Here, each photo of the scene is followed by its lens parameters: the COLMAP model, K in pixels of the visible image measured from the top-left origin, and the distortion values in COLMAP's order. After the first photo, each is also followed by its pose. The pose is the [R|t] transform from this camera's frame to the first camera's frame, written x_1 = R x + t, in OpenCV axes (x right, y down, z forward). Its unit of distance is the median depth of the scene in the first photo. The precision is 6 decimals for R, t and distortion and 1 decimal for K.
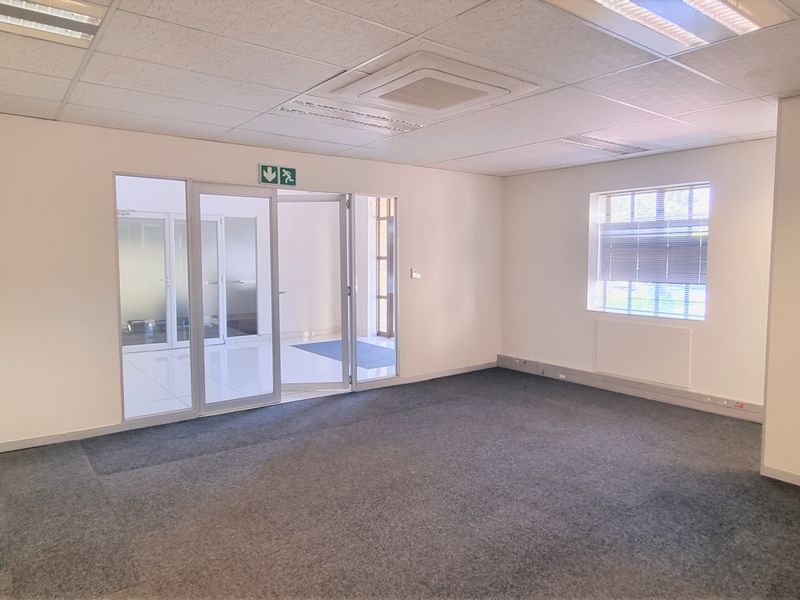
lens RADIAL K [[536.6, 0, 400.0], [0, 536.6, 300.0], [0, 0, 1]] dist [0.004291, 0.002619]
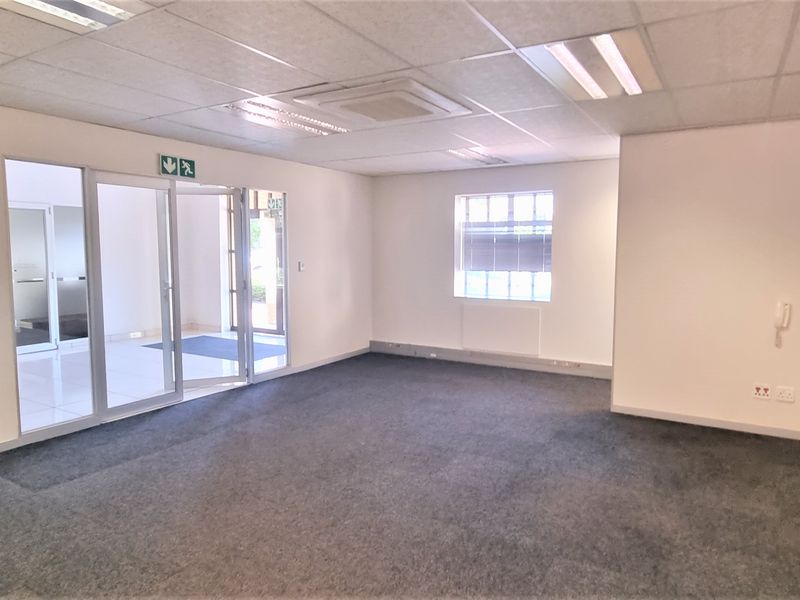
lens RADIAL K [[536.6, 0, 400.0], [0, 536.6, 300.0], [0, 0, 1]] dist [0.004291, 0.002619]
pose [[0.933975, -0.033909, 0.355725, -0.201012], [0.029281, 0.999402, 0.018388, 0.002164], [-0.356135, -0.006757, 0.934410, -0.049695]]
